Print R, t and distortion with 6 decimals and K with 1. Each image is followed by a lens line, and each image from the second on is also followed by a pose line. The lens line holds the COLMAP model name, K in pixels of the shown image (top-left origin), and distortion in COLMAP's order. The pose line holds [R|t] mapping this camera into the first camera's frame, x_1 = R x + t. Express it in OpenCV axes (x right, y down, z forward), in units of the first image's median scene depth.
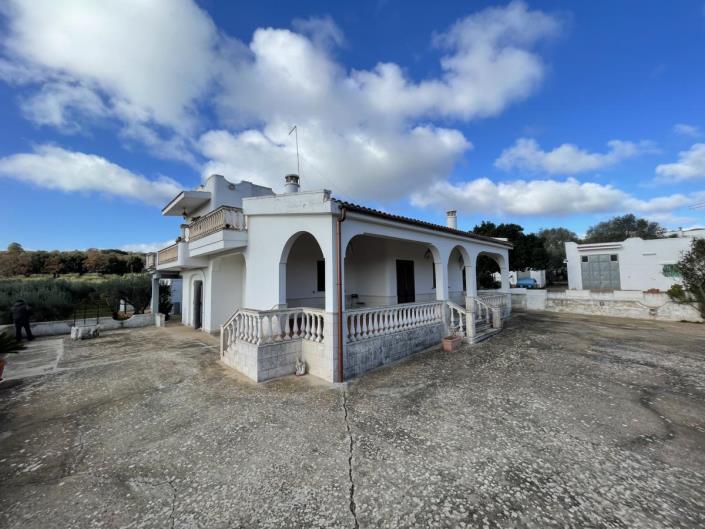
lens RADIAL K [[287.0, 0, 350.3], [0, 287.0, 267.3], [0, 0, 1]] dist [0.001570, -0.000943]
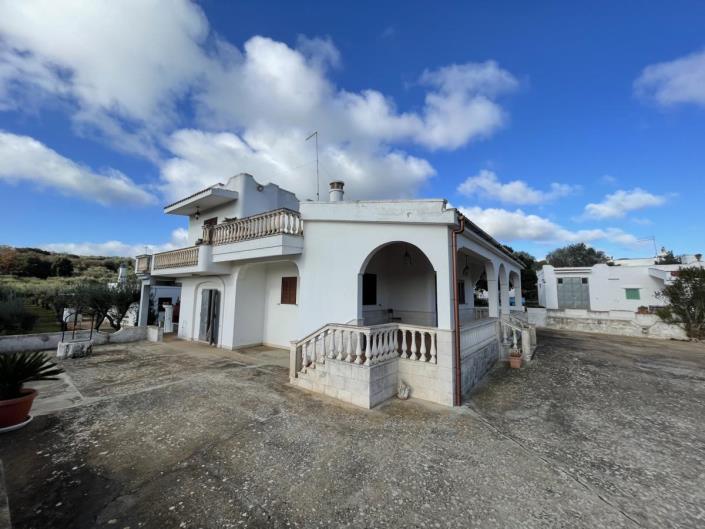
lens RADIAL K [[286.1, 0, 352.5], [0, 286.1, 264.5], [0, 0, 1]] dist [-0.001248, 0.000197]
pose [[0.985467, 0.048019, 0.162940, -0.346518], [-0.038652, 0.997439, -0.060180, 0.009314], [-0.165413, 0.053007, 0.984799, 0.079187]]
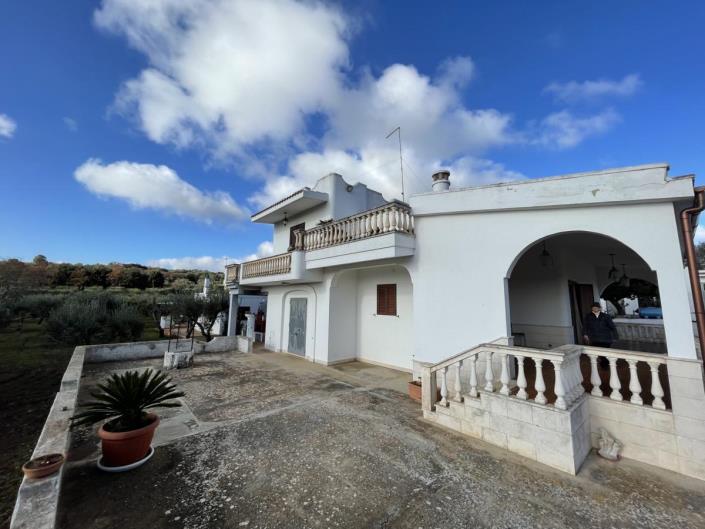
lens RADIAL K [[286.1, 0, 352.5], [0, 286.1, 264.5], [0, 0, 1]] dist [-0.001248, 0.000197]
pose [[0.999197, 0.029389, -0.027246, -0.501004], [-0.031616, 0.995855, -0.085282, 0.020660], [0.024626, 0.086075, 0.995984, 0.234262]]
